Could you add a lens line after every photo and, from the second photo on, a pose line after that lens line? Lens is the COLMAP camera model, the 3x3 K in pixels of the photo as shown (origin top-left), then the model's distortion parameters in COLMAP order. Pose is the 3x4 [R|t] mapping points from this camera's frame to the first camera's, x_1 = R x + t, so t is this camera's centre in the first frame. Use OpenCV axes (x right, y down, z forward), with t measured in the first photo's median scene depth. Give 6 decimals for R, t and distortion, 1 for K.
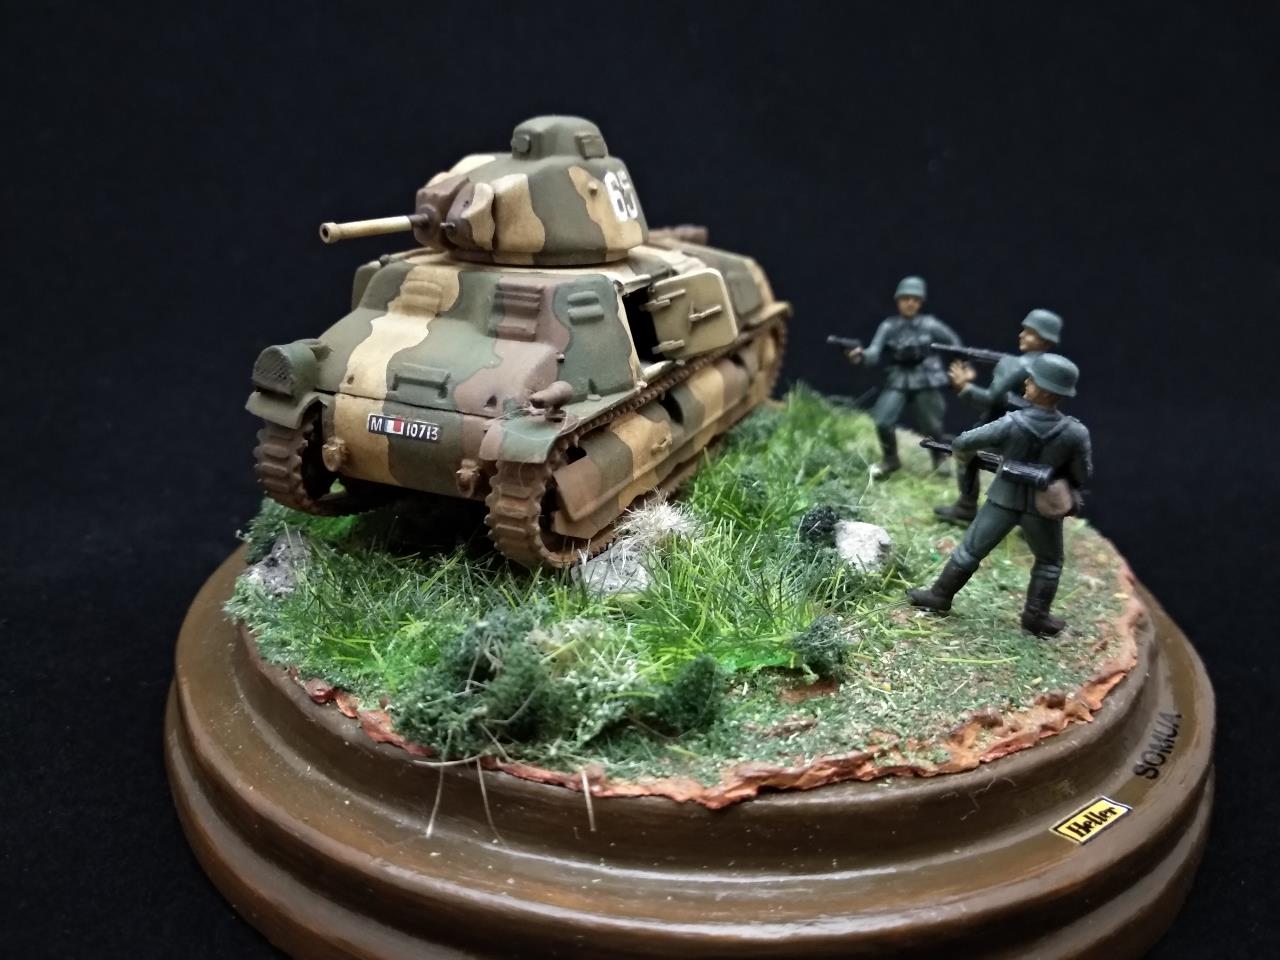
lens RADIAL K [[1037.4, 0, 638.3], [0, 1037.4, 515.5], [0, 0, 1]] dist [0.037061, -0.000692]
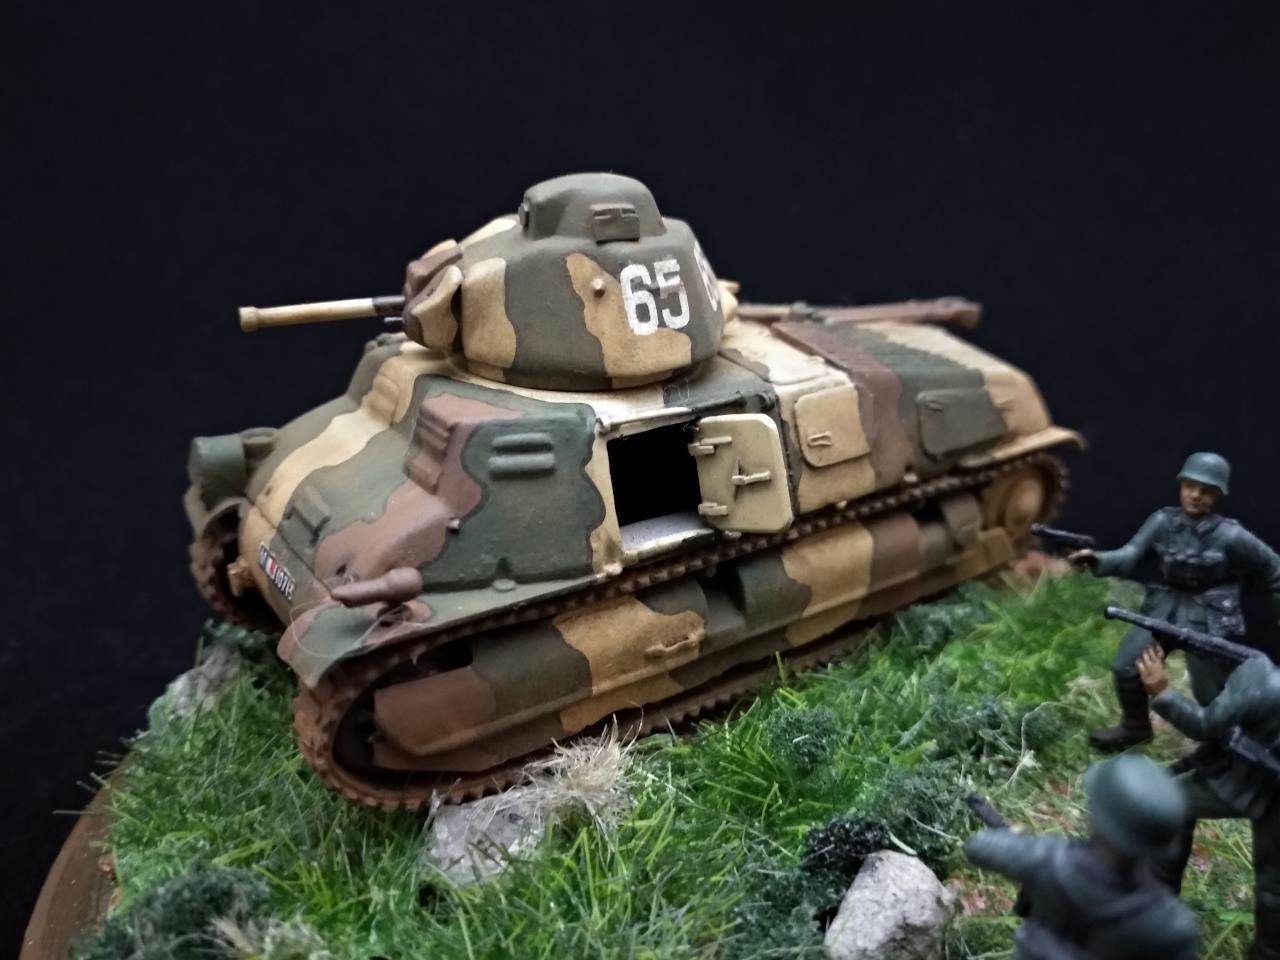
lens RADIAL K [[1097.6, 0, 640.0], [0, 1097.6, 480.0], [0, 0, 1]] dist [0.047257, -0.247341]
pose [[0.850605, 0.196248, -0.487809, 0.388318], [-0.193565, 0.979458, 0.056517, -0.244561], [0.488880, 0.046349, 0.871119, 0.391834]]
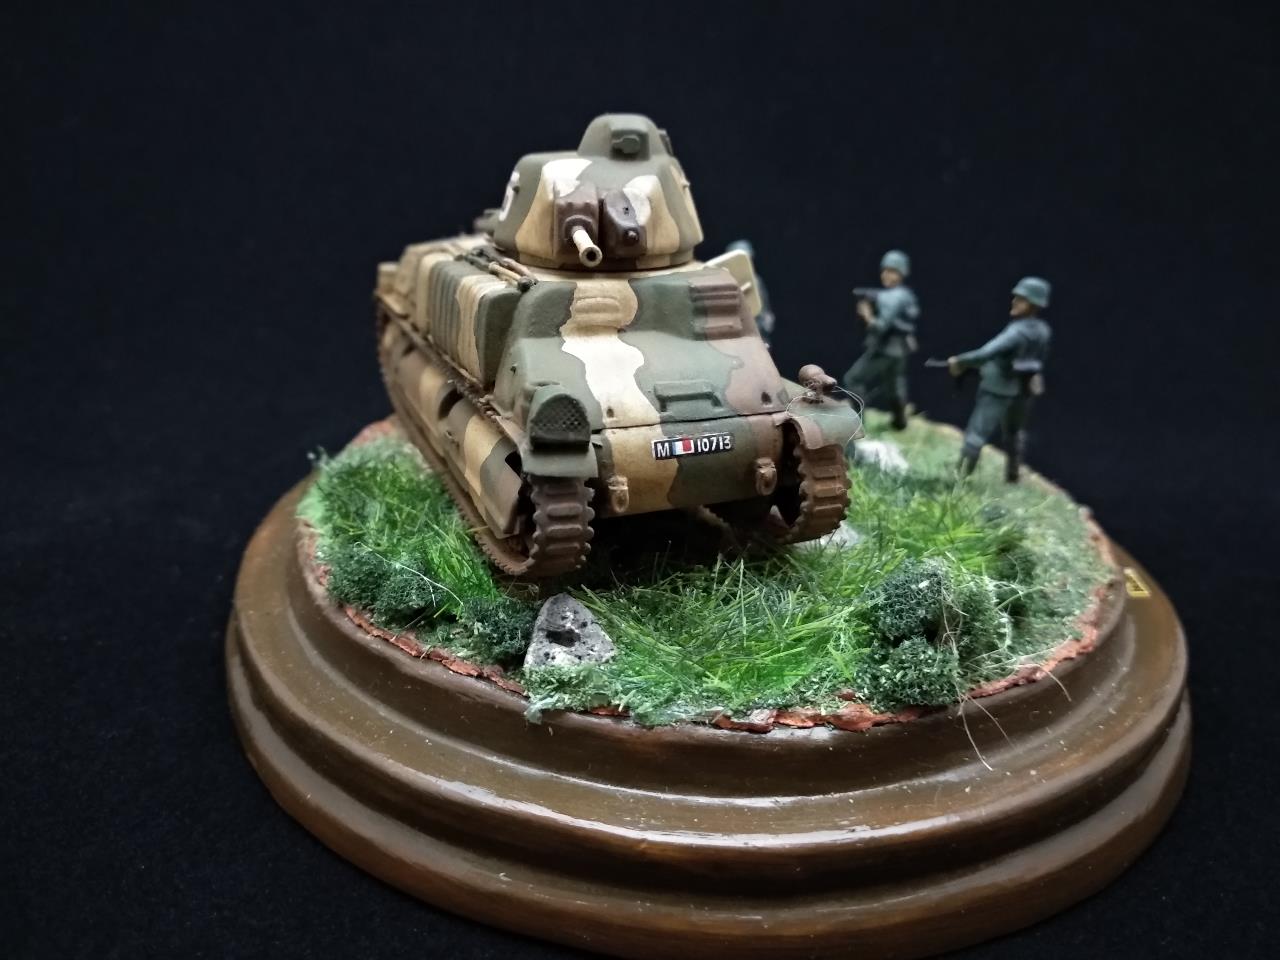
lens RADIAL K [[1097.6, 0, 640.0], [0, 1097.6, 480.0], [0, 0, 1]] dist [0.047257, -0.247341]
pose [[0.695589, -0.258767, 0.670221, -0.925199], [0.258213, 0.960593, 0.102891, -0.166027], [-0.670434, 0.101490, 0.734995, 0.272118]]
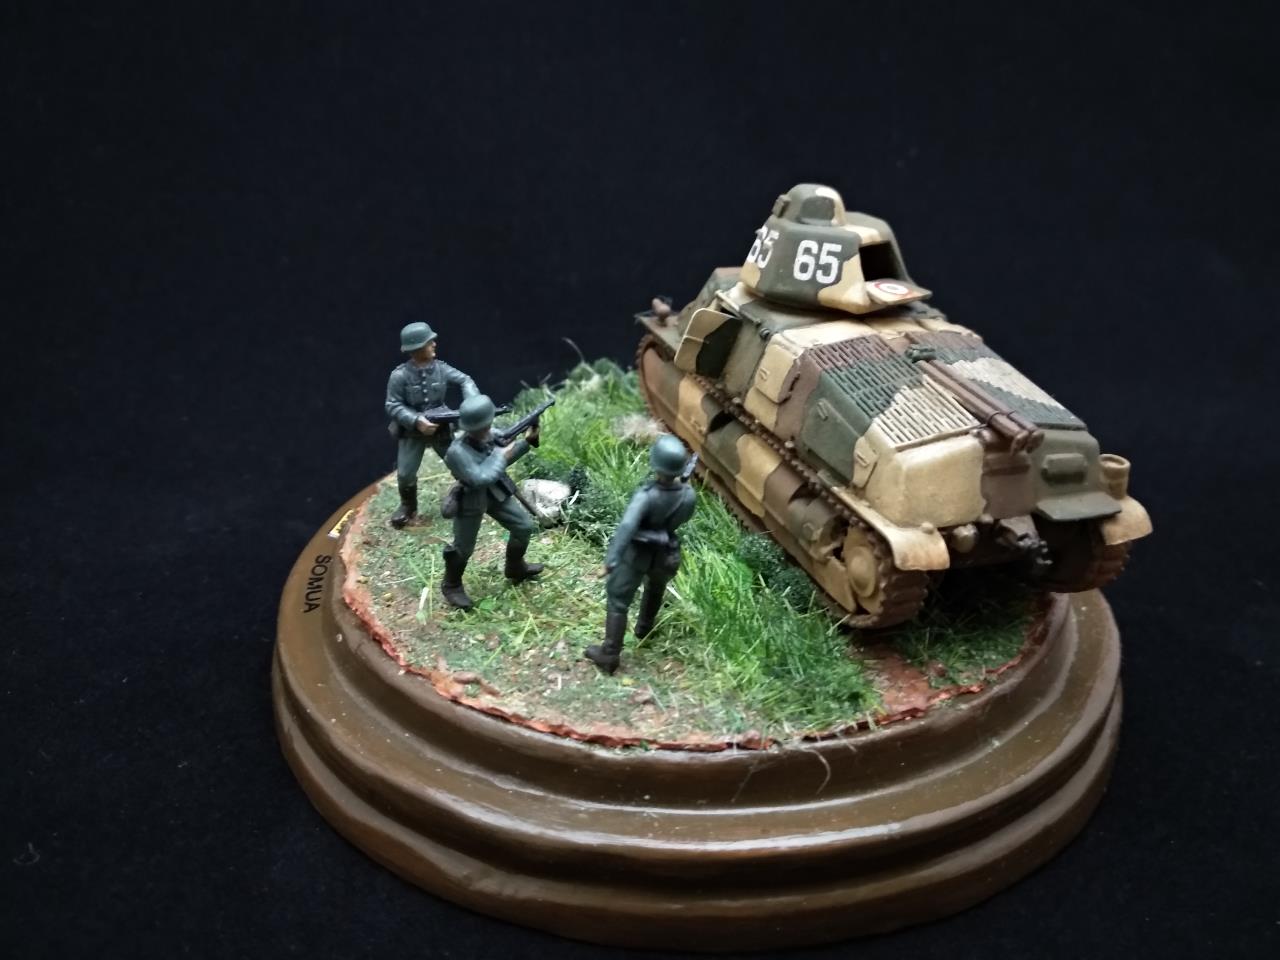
lens RADIAL K [[1062.3, 0, 640.0], [0, 1062.3, 480.0], [0, 0, 1]] dist [-0.007136, -0.009952]
pose [[-0.731757, 0.240794, -0.637613, 1.071096], [-0.313572, 0.711680, 0.628636, -0.945833], [0.605149, 0.659947, -0.445271, 1.816272]]
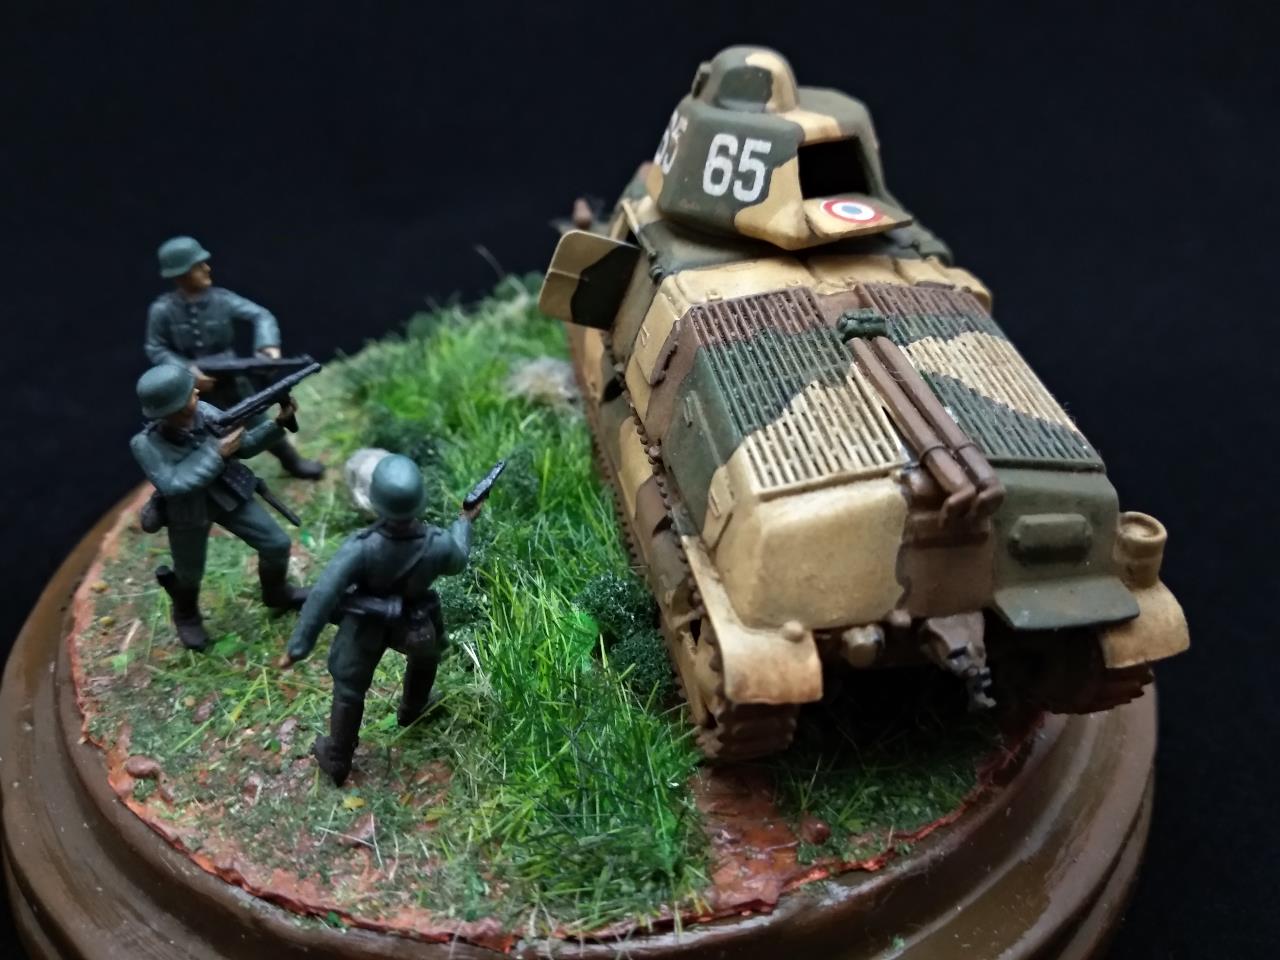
lens RADIAL K [[1097.6, 0, 640.0], [0, 1097.6, 480.0], [0, 0, 1]] dist [0.047257, -0.247341]
pose [[-0.822333, 0.263831, -0.504144, 0.579686], [-0.261779, 0.611256, 0.746885, -0.874220], [0.505213, 0.746163, -0.433591, 1.724242]]
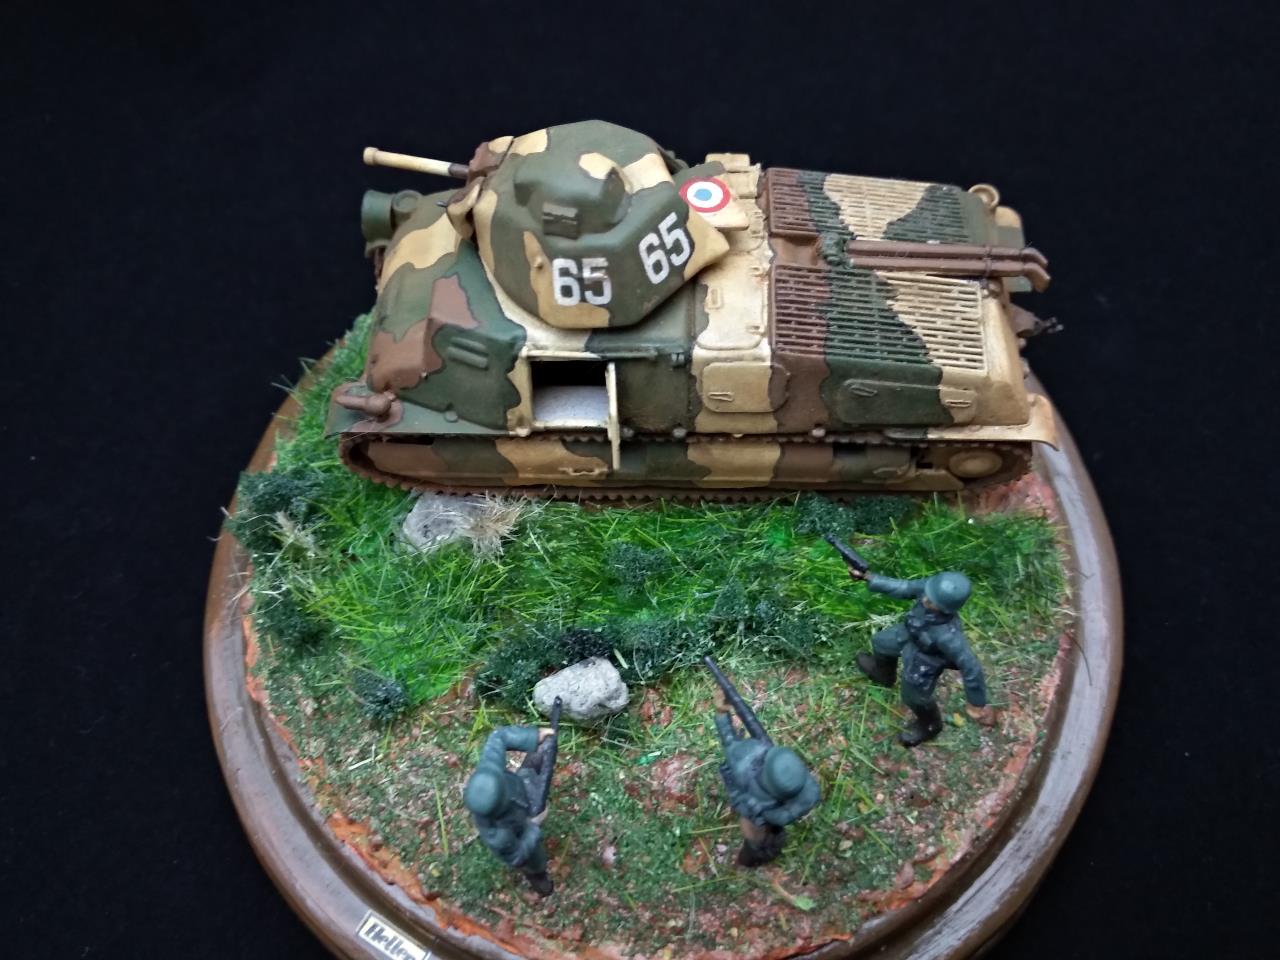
lens RADIAL K [[1097.6, 0, 640.0], [0, 1097.6, 480.0], [0, 0, 1]] dist [0.047257, -0.247341]
pose [[0.354731, 0.799334, -0.485006, 0.654679], [-0.292691, 0.587606, 0.754355, -1.021018], [0.887974, -0.125636, 0.442400, 0.653134]]
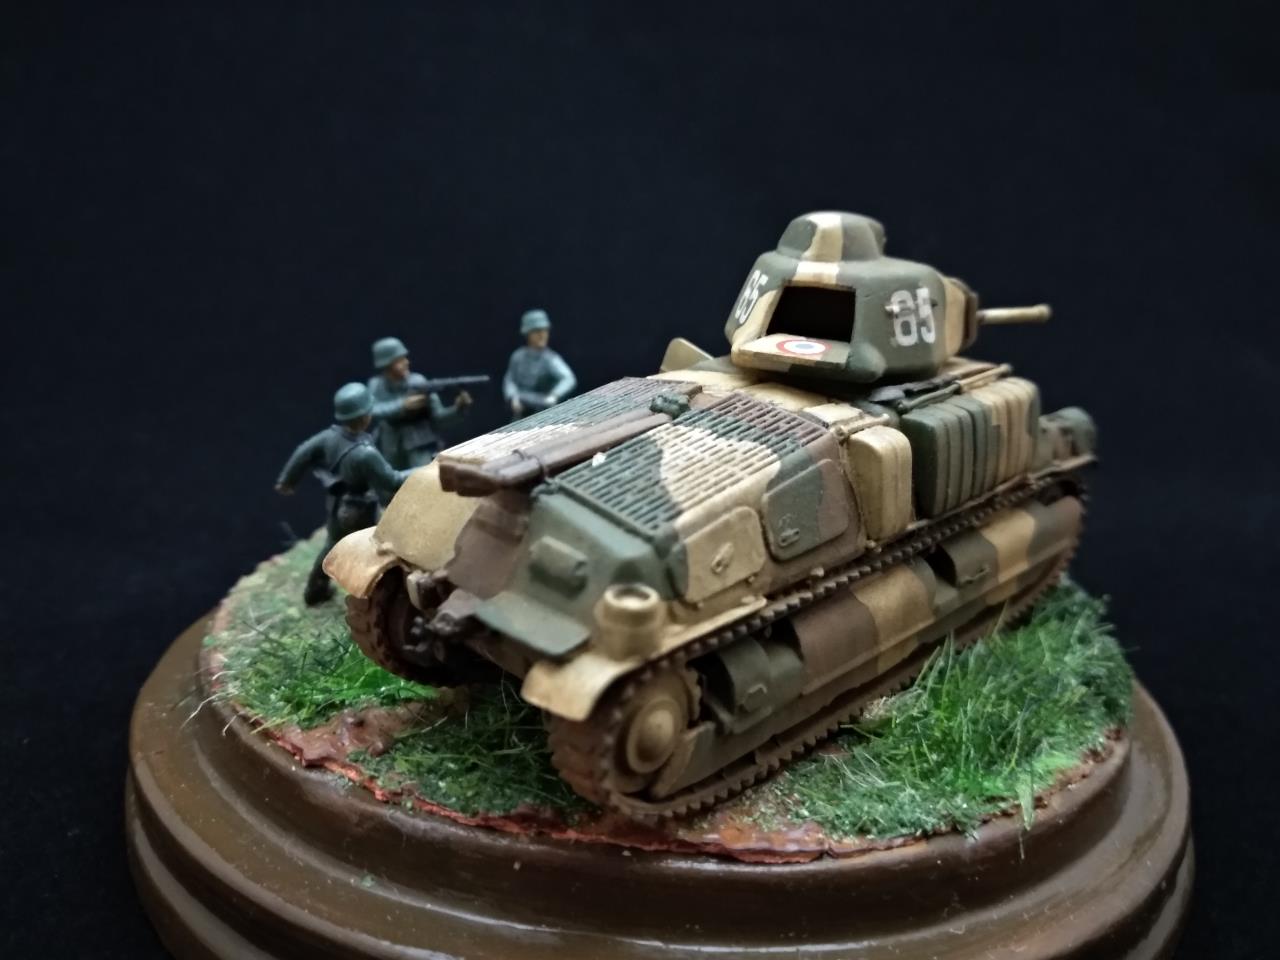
lens RADIAL K [[1097.6, 0, 640.0], [0, 1097.6, 480.0], [0, 0, 1]] dist [0.047257, -0.247341]
pose [[-0.929262, -0.169030, 0.328482, -0.303919], [0.081624, 0.773261, 0.628813, -0.902996], [-0.360291, 0.611144, -0.704765, 2.060849]]
